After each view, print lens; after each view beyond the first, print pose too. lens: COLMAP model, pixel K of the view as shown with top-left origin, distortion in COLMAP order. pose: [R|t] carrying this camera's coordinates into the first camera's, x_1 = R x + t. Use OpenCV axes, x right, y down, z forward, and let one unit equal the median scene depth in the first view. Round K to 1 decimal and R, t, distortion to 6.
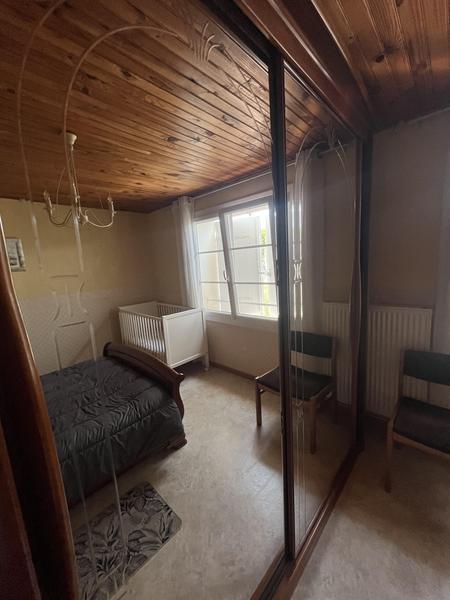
lens RADIAL K [[241.8, 0, 228.0], [0, 241.8, 300.2], [0, 0, 1]] dist [0.000506, 0.000111]
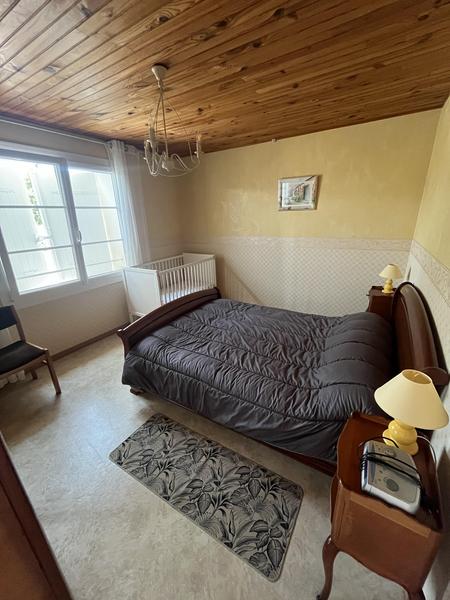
lens RADIAL K [[241.8, 0, 228.0], [0, 241.8, 300.2], [0, 0, 1]] dist [0.000506, 0.000111]
pose [[-0.198498, -0.289072, 0.936502, -1.016582], [0.176323, 0.929393, 0.324250, -0.075740], [-0.964110, 0.229490, -0.133513, 0.624760]]
